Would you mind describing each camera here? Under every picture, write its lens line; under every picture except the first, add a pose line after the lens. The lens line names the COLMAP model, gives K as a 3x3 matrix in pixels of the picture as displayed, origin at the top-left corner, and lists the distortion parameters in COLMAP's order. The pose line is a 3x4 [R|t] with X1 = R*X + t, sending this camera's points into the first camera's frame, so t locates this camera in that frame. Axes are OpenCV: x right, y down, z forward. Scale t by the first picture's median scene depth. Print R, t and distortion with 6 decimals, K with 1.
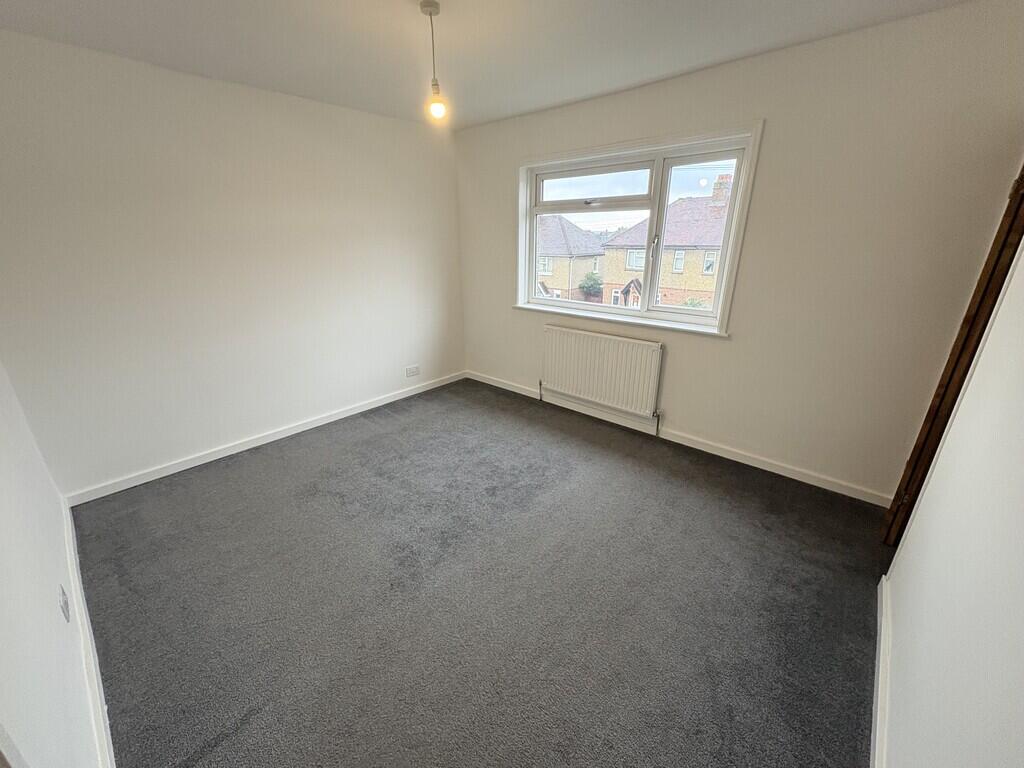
lens RADIAL K [[406.6, 0, 510.6], [0, 406.6, 386.2], [0, 0, 1]] dist [0.013375, 0.000221]
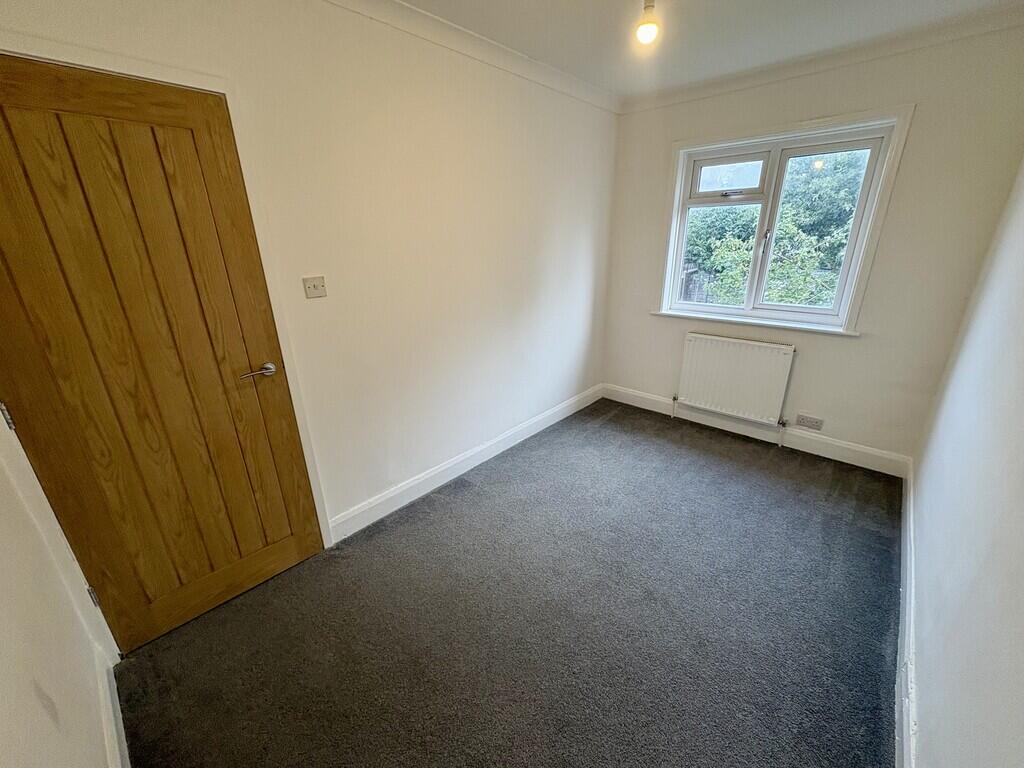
lens RADIAL K [[406.6, 0, 589.9], [0, 406.6, 366.5], [0, 0, 1]] dist [0.013375, 0.000221]
pose [[0.997338, -0.036577, 0.063087, -0.140007], [0.038974, 0.998548, -0.037185, -0.042270], [-0.061636, 0.039545, 0.997315, 0.112804]]
